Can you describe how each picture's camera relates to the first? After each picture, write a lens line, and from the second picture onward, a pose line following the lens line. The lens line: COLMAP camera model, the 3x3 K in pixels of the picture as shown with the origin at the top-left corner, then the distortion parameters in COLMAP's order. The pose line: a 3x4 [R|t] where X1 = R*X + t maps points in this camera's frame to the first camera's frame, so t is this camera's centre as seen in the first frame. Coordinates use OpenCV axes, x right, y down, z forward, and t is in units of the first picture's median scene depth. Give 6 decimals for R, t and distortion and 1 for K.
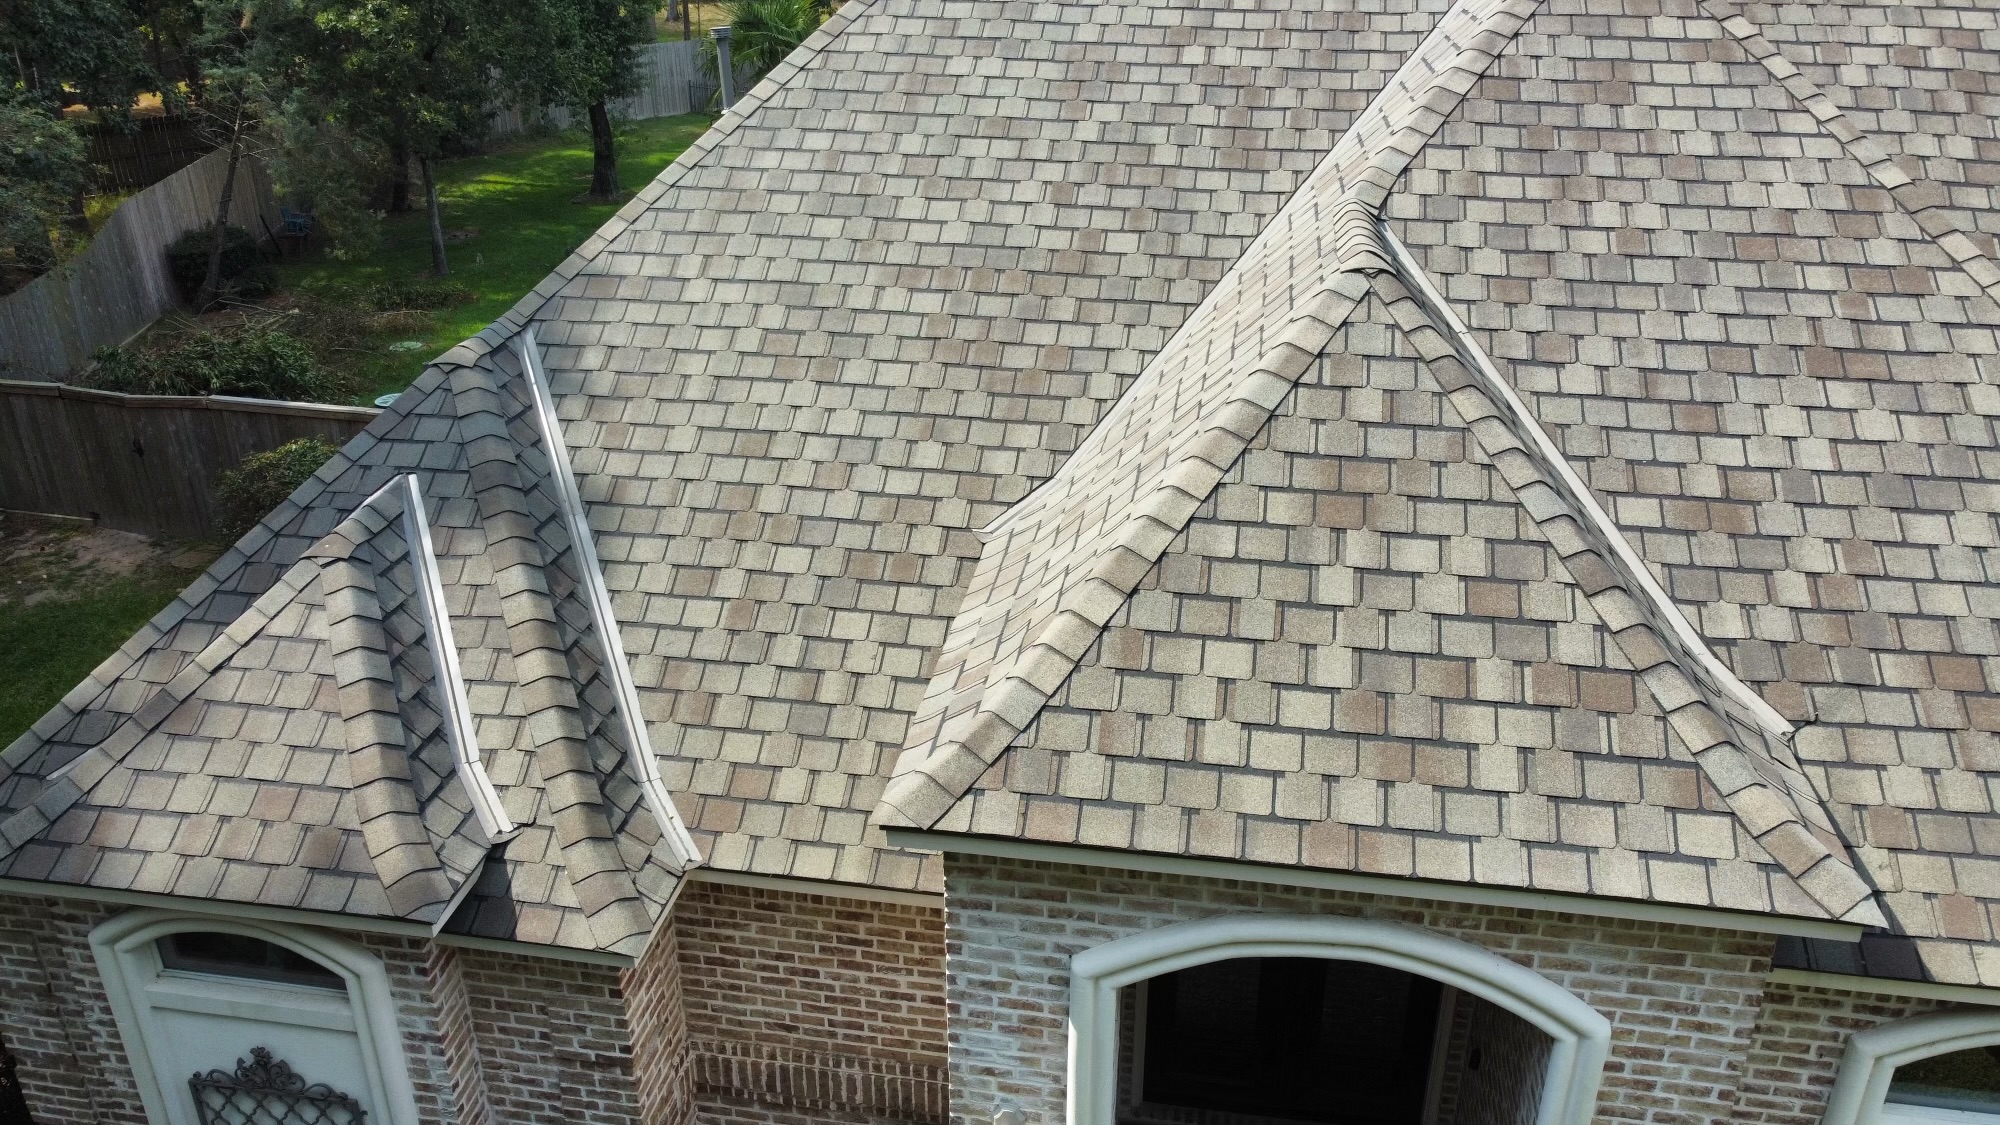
lens RADIAL K [[1514.2, 0, 1000.0], [0, 1514.2, 562.5], [0, 0, 1]] dist [0.003839, -0.009142]
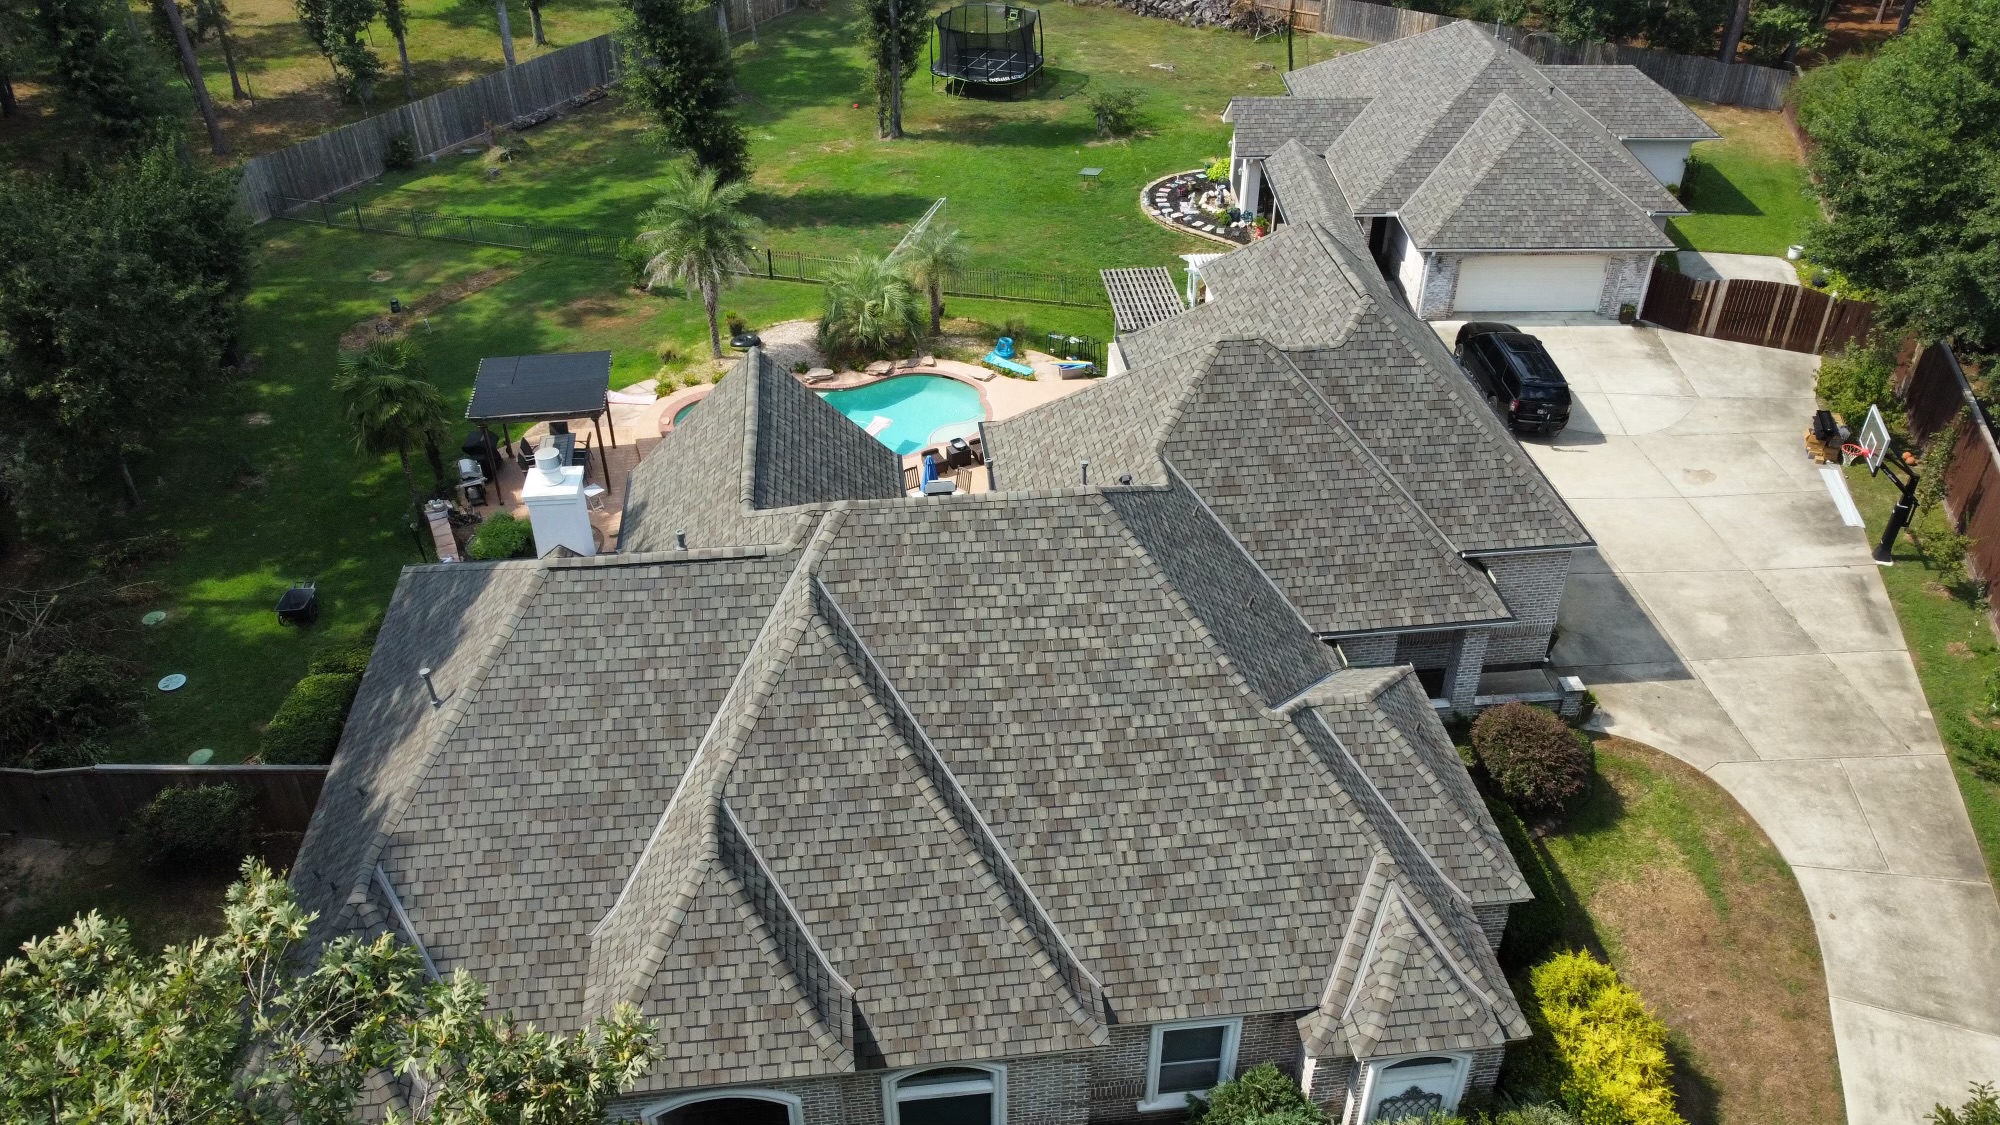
lens RADIAL K [[1514.2, 0, 1000.0], [0, 1514.2, 562.5], [0, 0, 1]] dist [0.003839, -0.009142]
pose [[0.962523, -0.157250, 0.220957, 0.192410], [0.117730, 0.976241, 0.181916, -1.036491], [-0.244314, -0.149085, 0.958167, -1.584972]]
